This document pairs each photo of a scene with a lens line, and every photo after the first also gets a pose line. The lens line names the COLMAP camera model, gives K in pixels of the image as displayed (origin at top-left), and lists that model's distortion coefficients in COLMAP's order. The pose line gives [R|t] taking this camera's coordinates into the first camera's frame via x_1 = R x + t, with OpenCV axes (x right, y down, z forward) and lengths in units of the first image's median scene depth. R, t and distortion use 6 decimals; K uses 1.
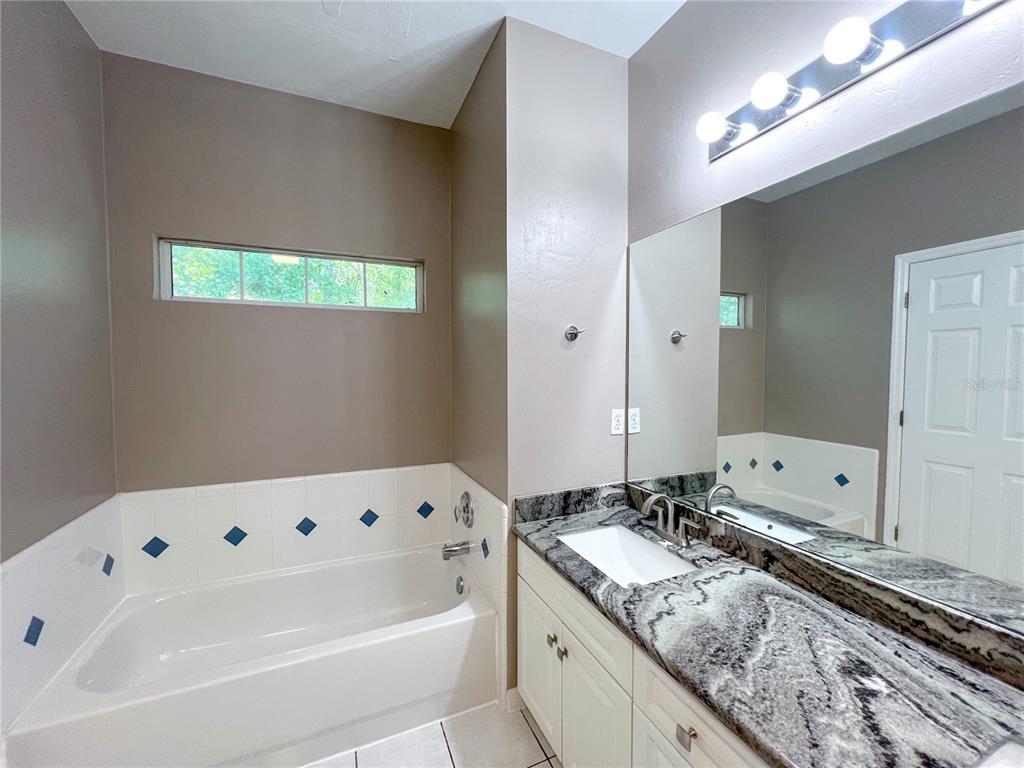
lens RADIAL K [[412.1, 0, 512.0], [0, 412.1, 384.0], [0, 0, 1]] dist [-0.000349, -0.000331]
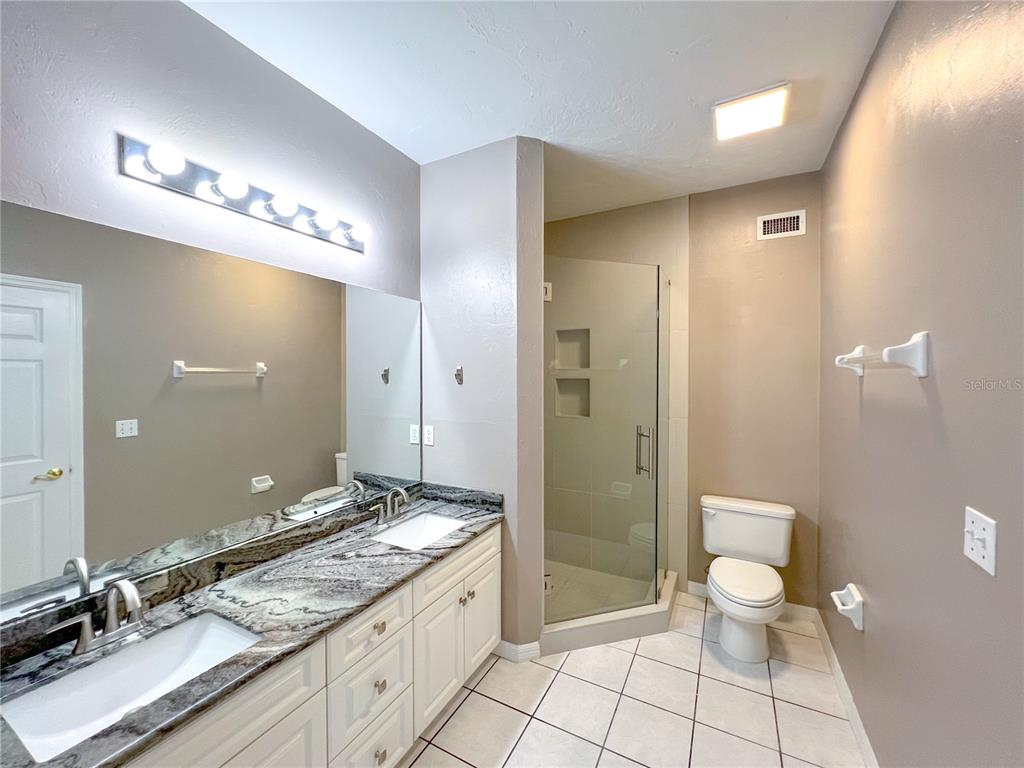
lens RADIAL K [[409.1, 0, 510.4], [0, 409.1, 382.3], [0, 0, 1]] dist [-0.004941, 0.000282]
pose [[-0.628634, -0.005369, 0.777682, -0.922253], [0.036310, 0.998683, 0.036245, -0.137088], [-0.776853, 0.051022, -0.627612, 1.224782]]
